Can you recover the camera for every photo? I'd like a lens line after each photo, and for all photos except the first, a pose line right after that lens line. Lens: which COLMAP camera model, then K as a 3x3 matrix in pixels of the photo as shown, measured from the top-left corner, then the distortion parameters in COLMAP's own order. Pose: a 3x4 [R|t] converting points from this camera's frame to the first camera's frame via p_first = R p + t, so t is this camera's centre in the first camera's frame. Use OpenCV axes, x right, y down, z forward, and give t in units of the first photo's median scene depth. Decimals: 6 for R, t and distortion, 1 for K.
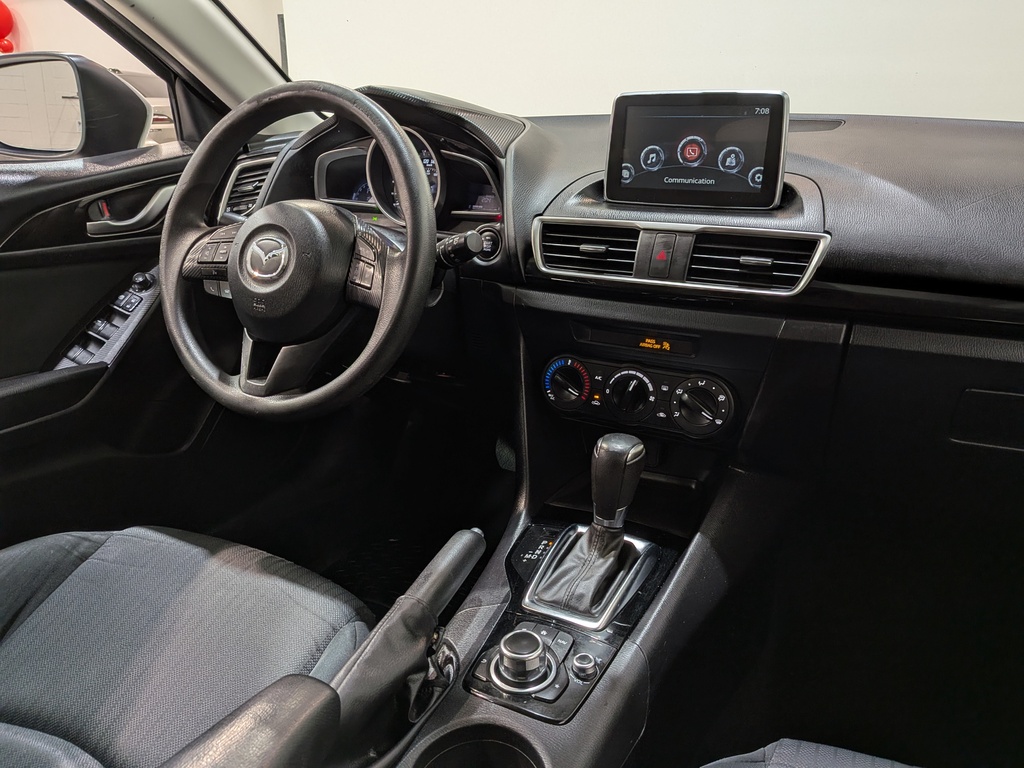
lens RADIAL K [[736.1, 0, 510.1], [0, 736.1, 390.0], [0, 0, 1]] dist [0.115843, -0.233485]
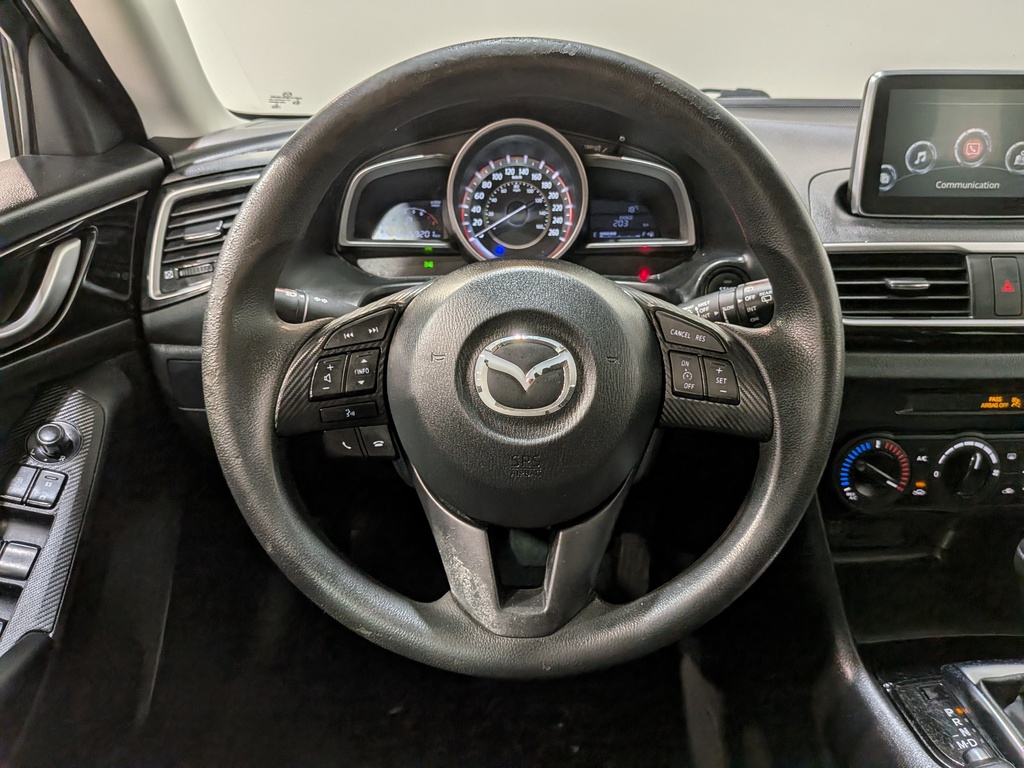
lens RADIAL K [[740.0, 0, 512.5], [0, 740.0, 379.8], [0, 0, 1]] dist [0.050591, -0.089990]
pose [[0.876002, -0.170207, 0.451276, -0.567860], [0.170062, 0.984571, 0.041230, -0.197401], [-0.451330, 0.040627, 0.891432, 0.541546]]
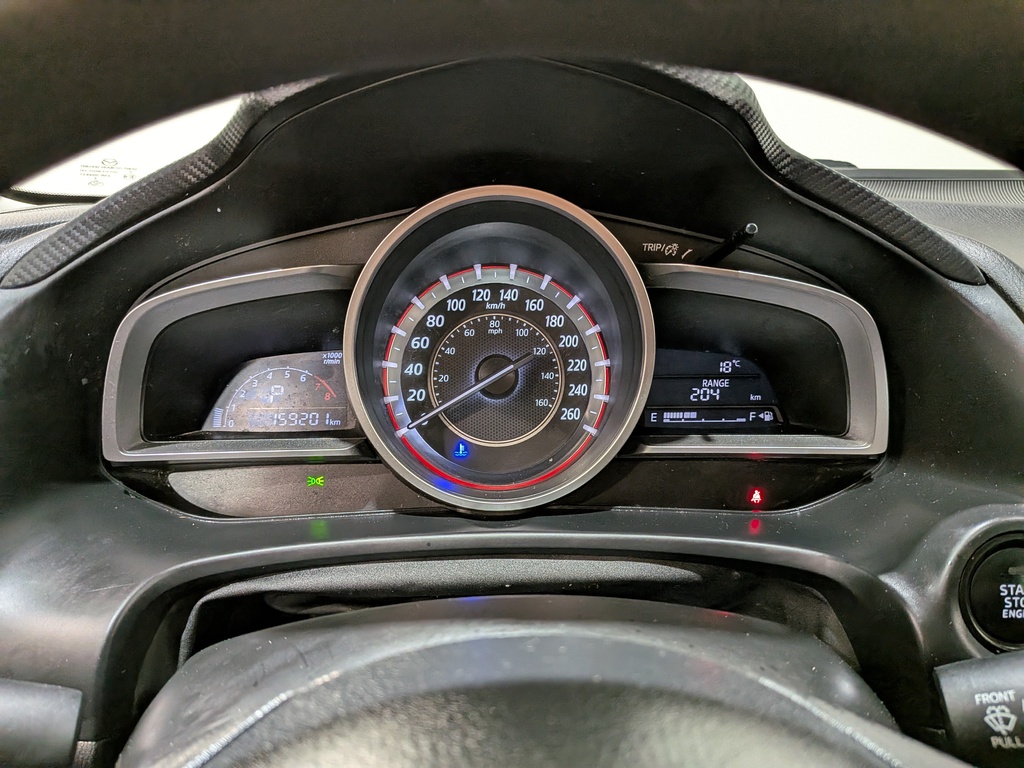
lens RADIAL K [[764.6, 0, 490.4], [0, 764.6, 379.8], [0, 0, 1]] dist [0.062173, -0.162325]
pose [[0.873922, -0.115625, 0.472114, -0.354921], [0.175993, 0.980662, -0.085604, -0.311173], [-0.453086, 0.157900, 0.877371, 0.910780]]
